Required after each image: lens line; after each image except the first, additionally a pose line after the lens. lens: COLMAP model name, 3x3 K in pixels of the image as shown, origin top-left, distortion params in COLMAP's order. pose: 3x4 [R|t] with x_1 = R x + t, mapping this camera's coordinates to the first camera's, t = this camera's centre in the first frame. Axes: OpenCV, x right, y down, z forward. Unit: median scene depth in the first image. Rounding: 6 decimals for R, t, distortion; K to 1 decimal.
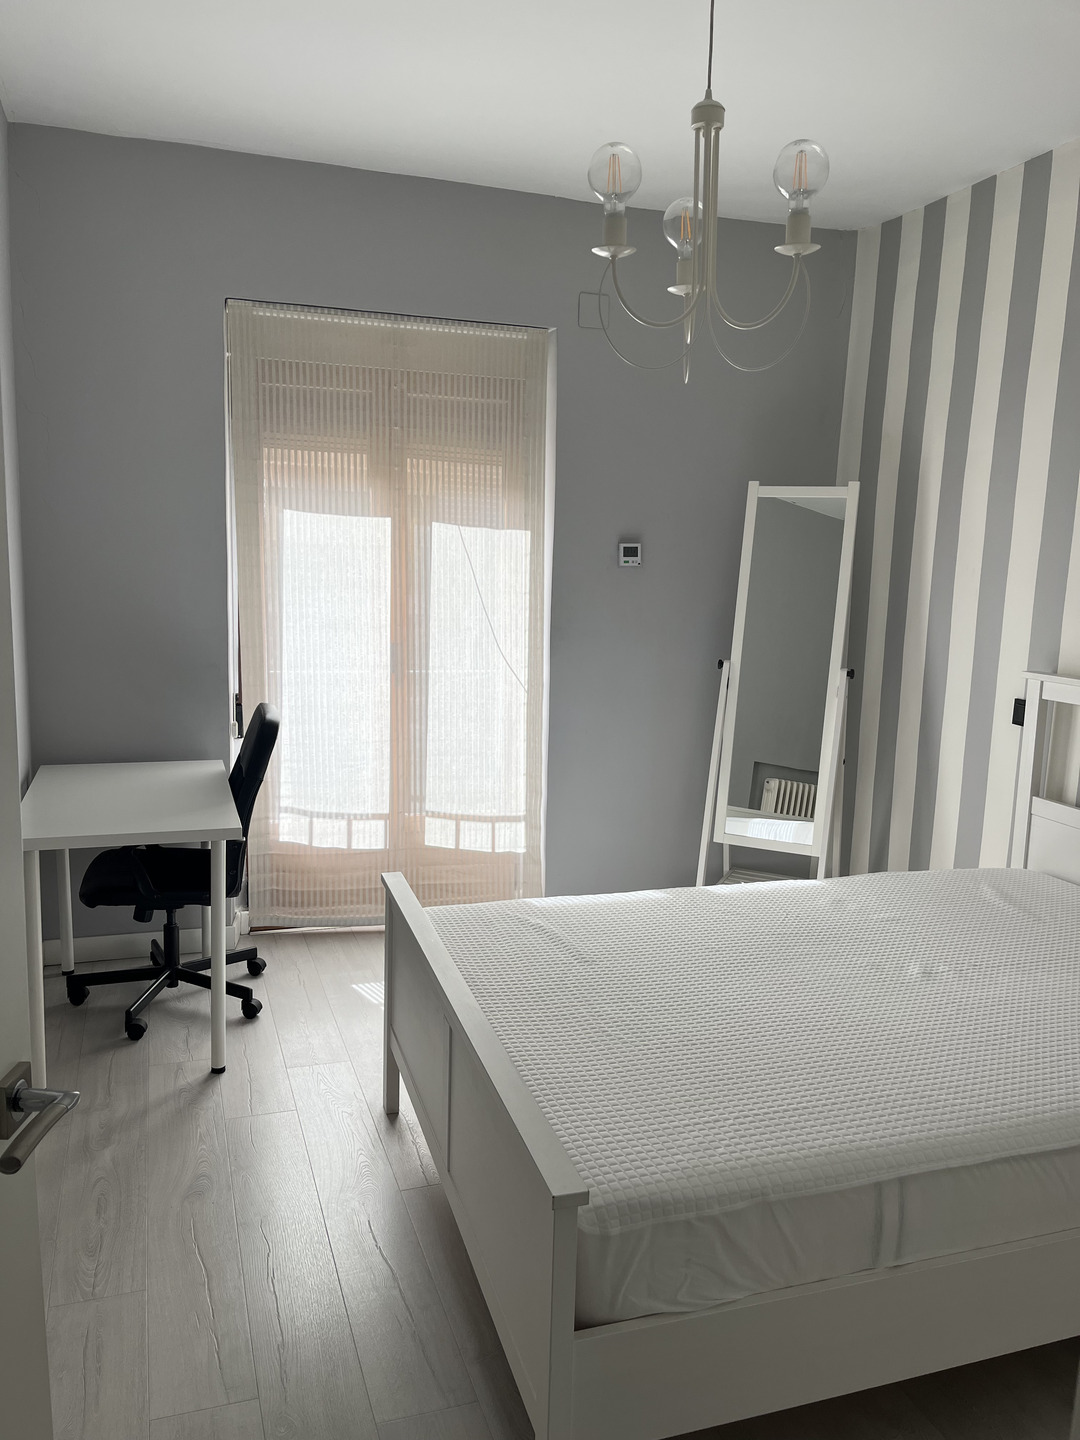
lens RADIAL K [[1087.5, 0, 545.0], [0, 1087.5, 722.4], [0, 0, 1]] dist [0.049059, -0.072450]
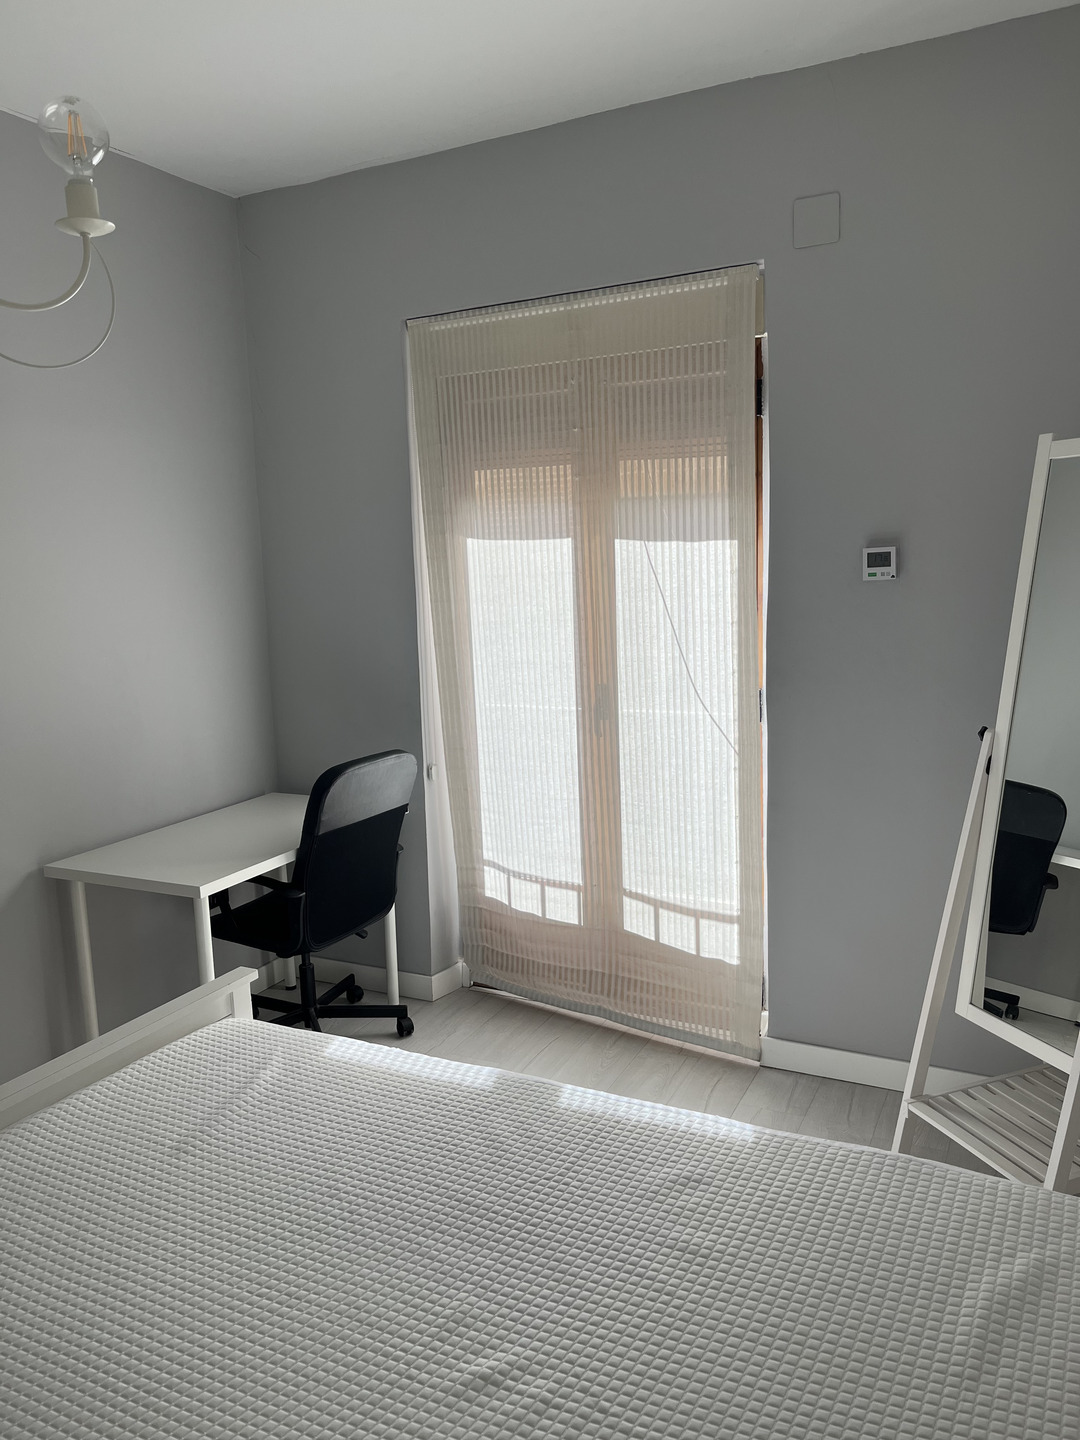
lens RADIAL K [[1087.5, 0, 540.3], [0, 1087.5, 726.9], [0, 0, 1]] dist [0.049059, -0.072450]
pose [[0.698538, 0.058267, -0.713197, 0.451306], [-0.054851, 0.998107, 0.027820, -0.063776], [0.713468, 0.019686, 0.700412, 0.396597]]
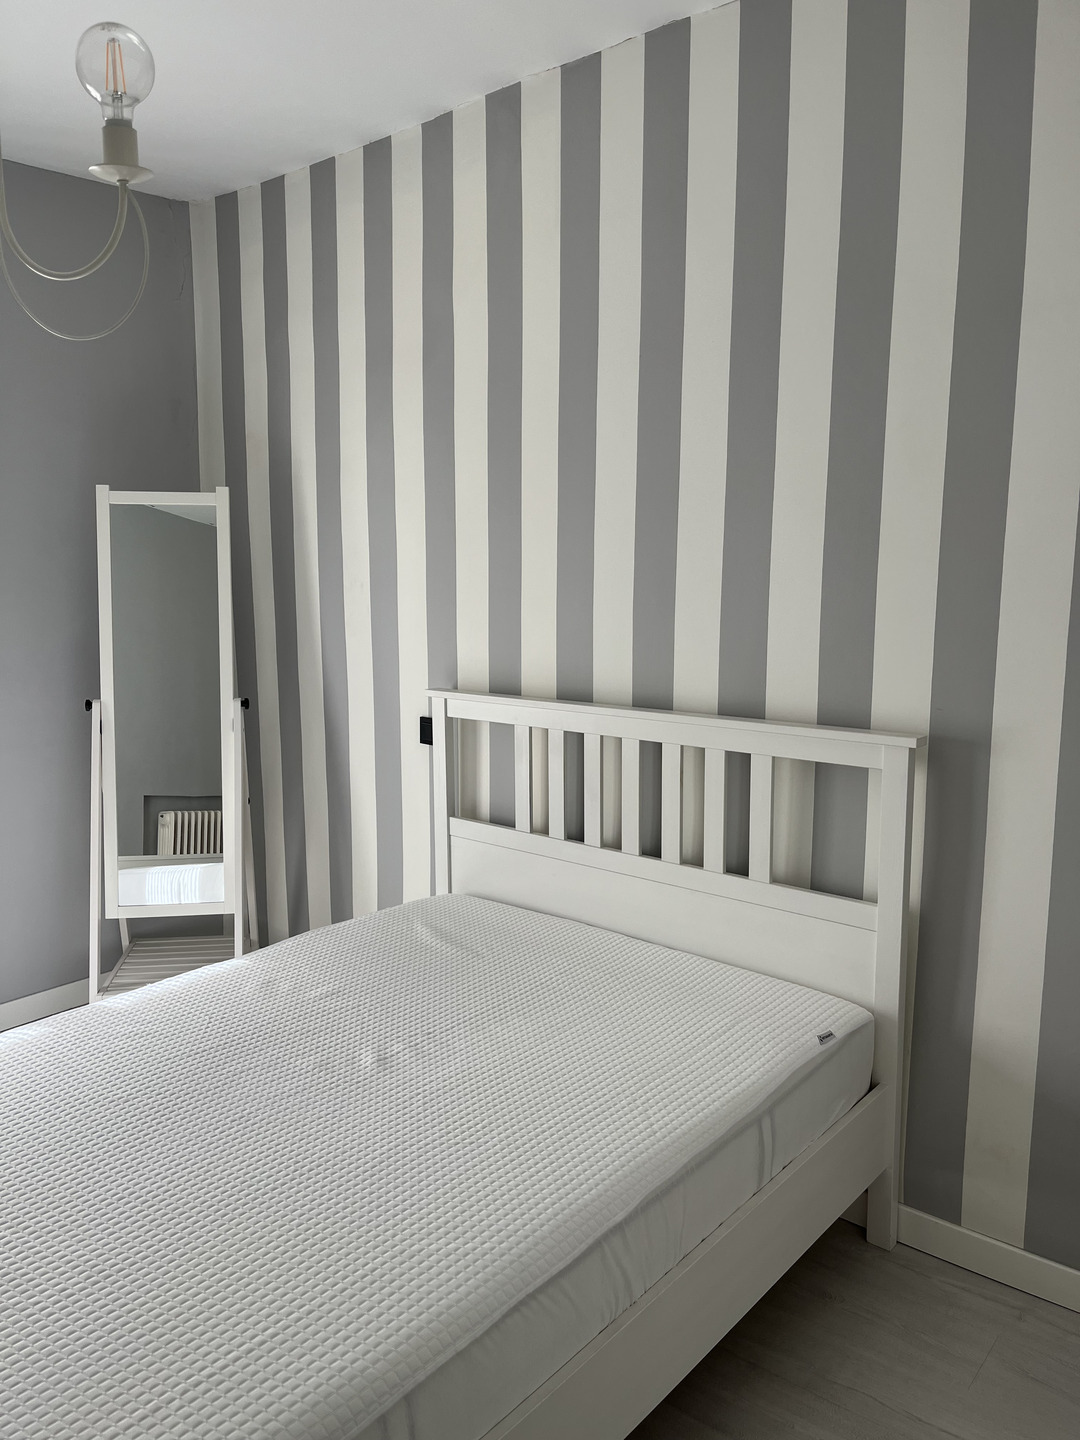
lens RADIAL K [[1087.5, 0, 527.6], [0, 1087.5, 733.4], [0, 0, 1]] dist [0.049059, -0.072450]
pose [[0.855174, -0.113111, 0.505850, 0.024261], [0.107643, 0.993379, 0.040149, -0.031247], [-0.507041, 0.020117, 0.861687, 0.117454]]
